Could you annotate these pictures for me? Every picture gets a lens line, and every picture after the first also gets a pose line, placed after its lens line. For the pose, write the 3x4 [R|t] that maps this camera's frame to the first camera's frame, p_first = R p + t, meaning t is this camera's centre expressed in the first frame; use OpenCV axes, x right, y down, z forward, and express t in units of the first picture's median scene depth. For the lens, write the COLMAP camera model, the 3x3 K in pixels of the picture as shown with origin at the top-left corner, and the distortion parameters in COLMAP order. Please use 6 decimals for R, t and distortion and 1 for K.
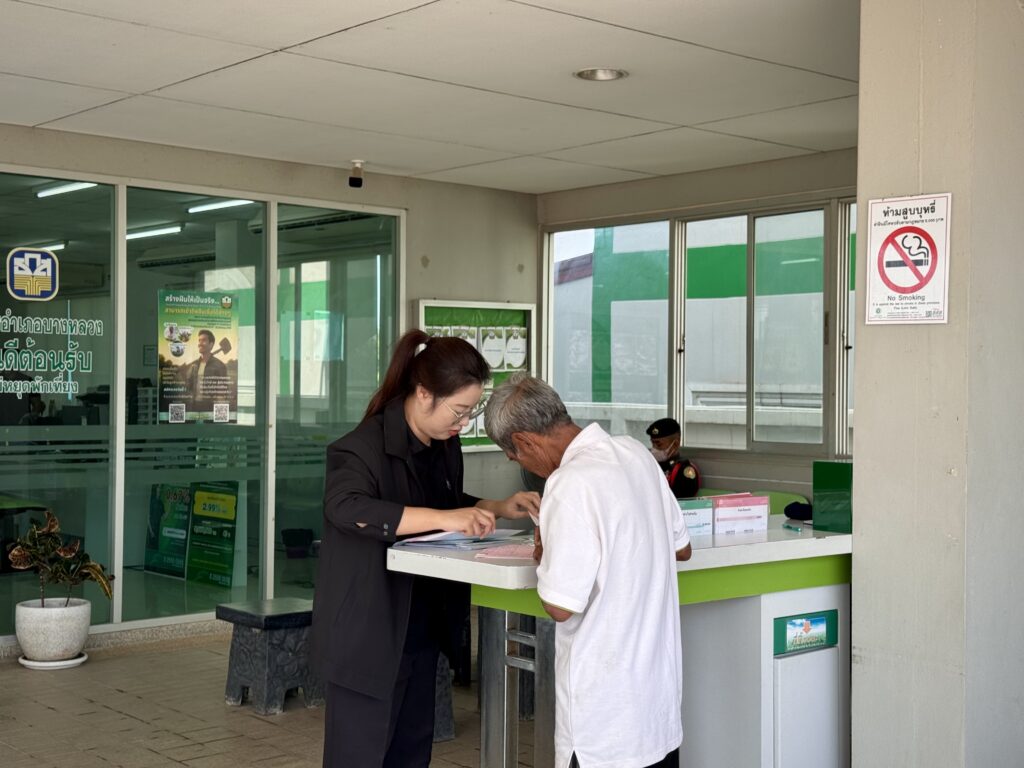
lens RADIAL K [[1443.4, 0, 512.0], [0, 1443.4, 384.0], [0, 0, 1]] dist [0.012787, 0.005526]
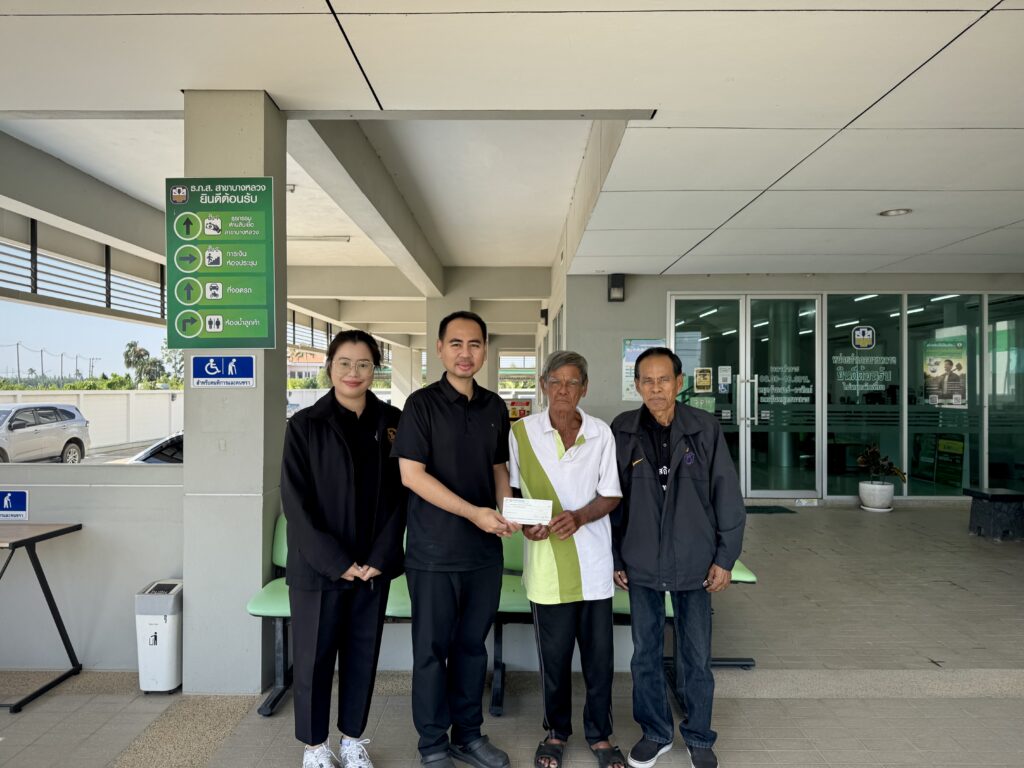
lens RADIAL K [[713.6, 0, 512.0], [0, 713.6, 384.0], [0, 0, 1]] dist [0.080954, -0.106921]
pose [[0.750931, -0.012598, -0.660260, 0.002860], [0.006903, 0.999913, -0.011228, 0.004931], [0.660344, 0.003874, 0.750953, -0.189483]]
